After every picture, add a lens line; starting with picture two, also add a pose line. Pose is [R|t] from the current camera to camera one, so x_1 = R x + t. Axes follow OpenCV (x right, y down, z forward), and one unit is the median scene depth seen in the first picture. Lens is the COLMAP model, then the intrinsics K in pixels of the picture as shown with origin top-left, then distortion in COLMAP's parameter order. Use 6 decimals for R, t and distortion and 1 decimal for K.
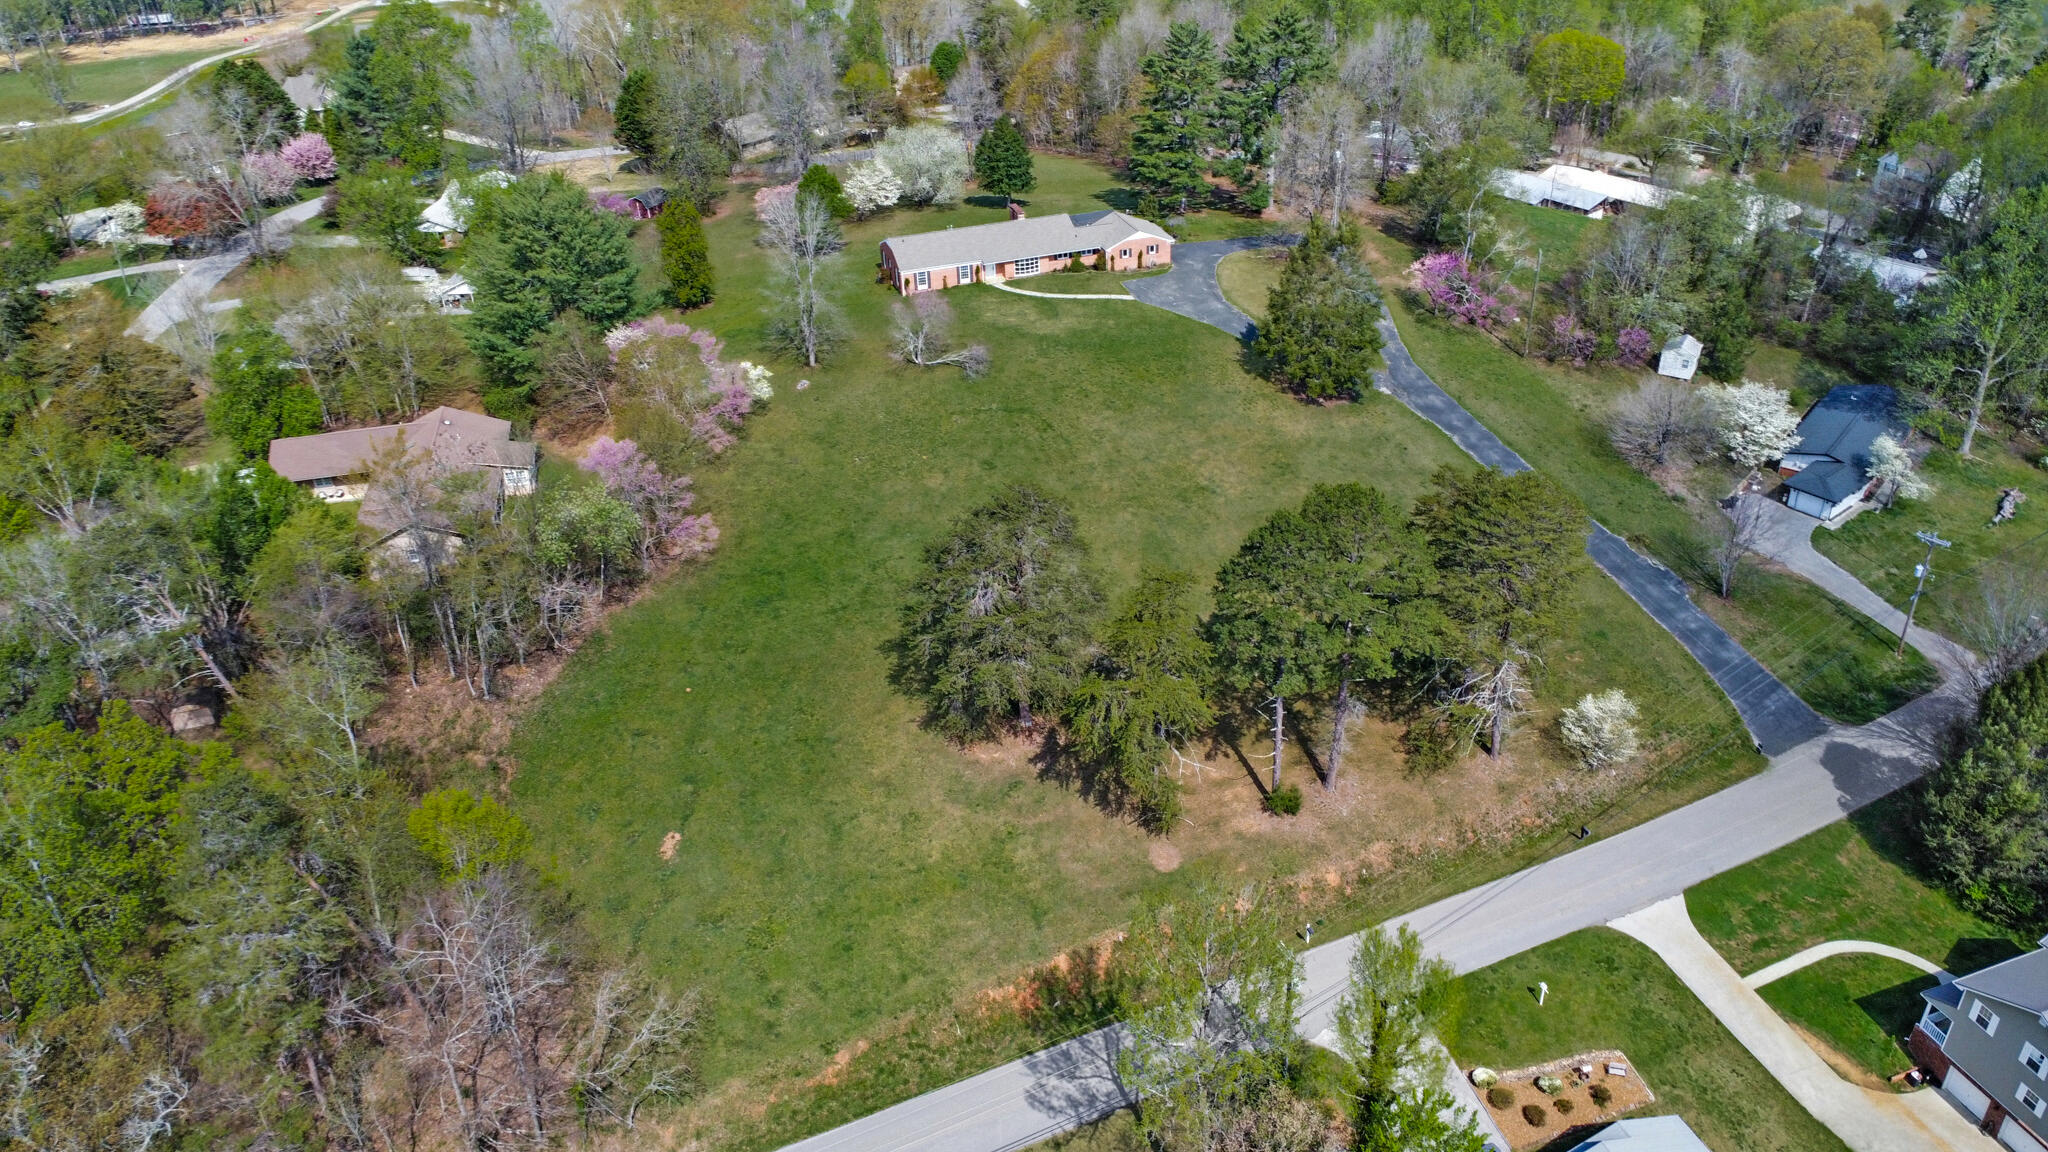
lens RADIAL K [[1501.3, 0, 974.7], [0, 1501.3, 519.5], [0, 0, 1]] dist [0.002014, -0.002127]
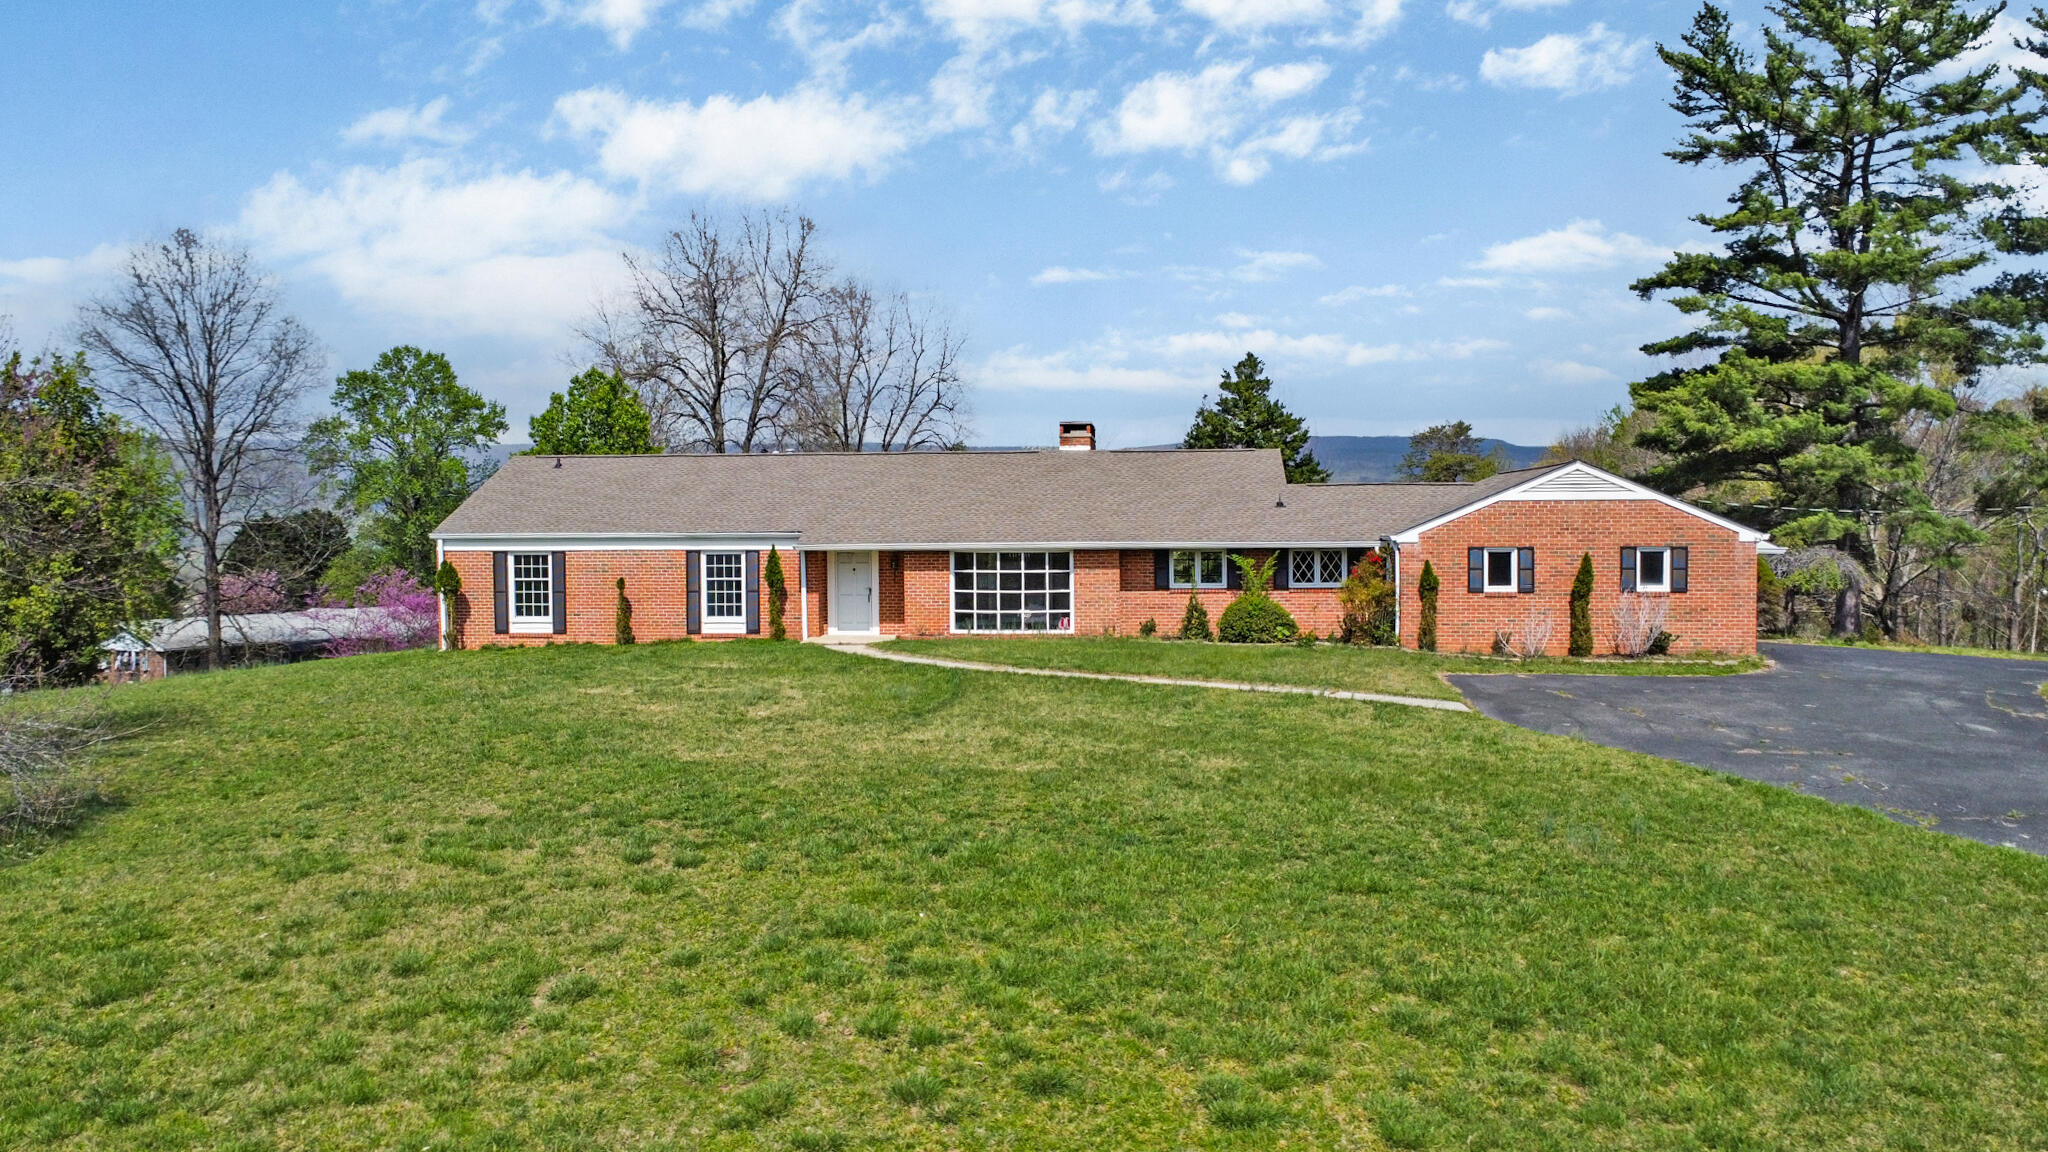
lens RADIAL K [[1465.1, 0, 1033.2], [0, 1465.1, 563.7], [0, 0, 1]] dist [0.003621, -0.001728]
pose [[0.927515, 0.040346, -0.371602, 0.152578], [-0.213289, 0.873546, -0.437523, -0.108355], [0.306959, 0.485067, 0.818832, 1.097173]]
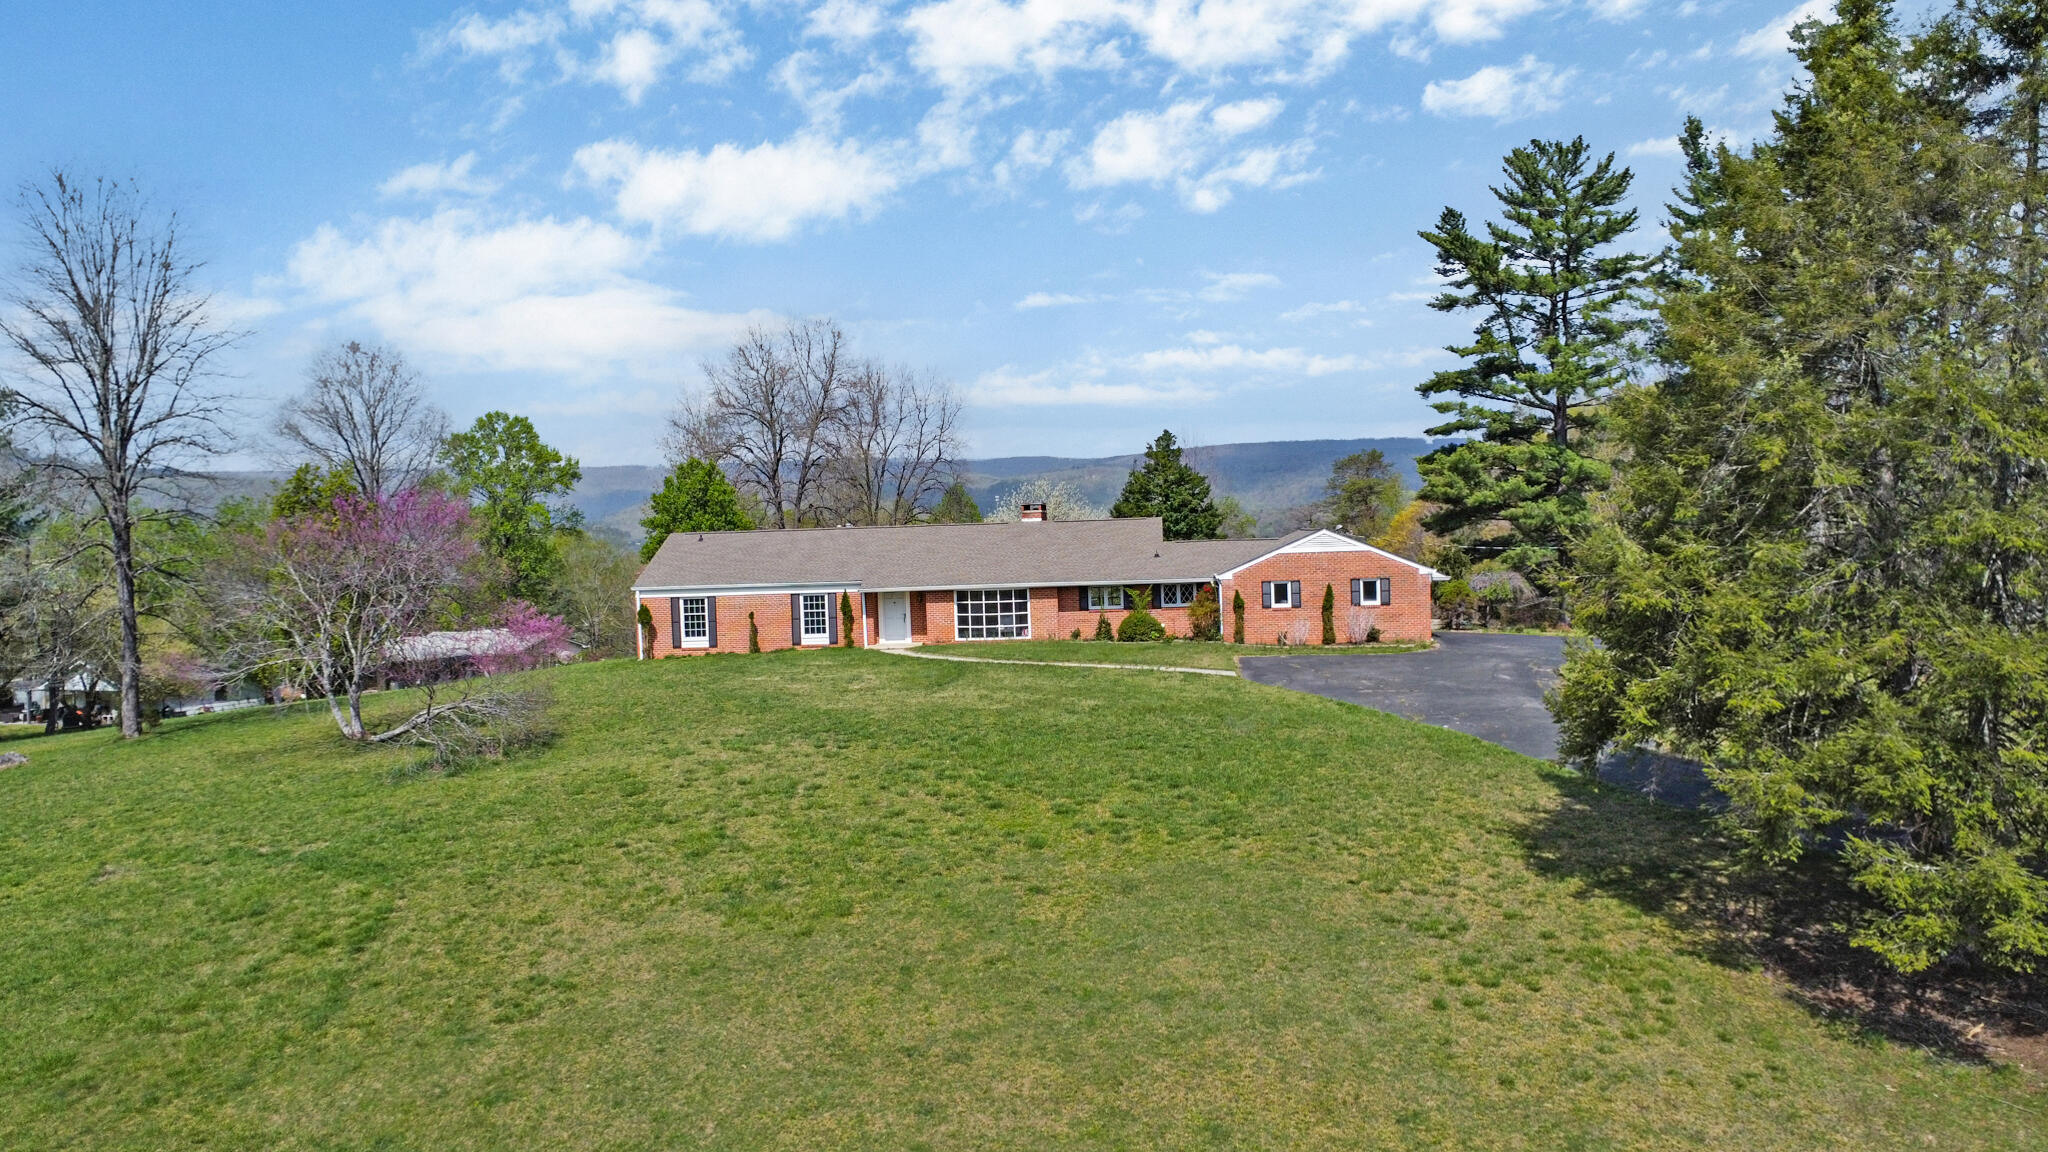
lens RADIAL K [[1465.1, 0, 1033.2], [0, 1465.1, 563.7], [0, 0, 1]] dist [0.003621, -0.001728]
pose [[0.929202, 0.016571, -0.369201, 0.224732], [-0.188226, 0.880938, -0.434188, -0.043595], [0.318048, 0.472941, 0.821688, 0.949954]]
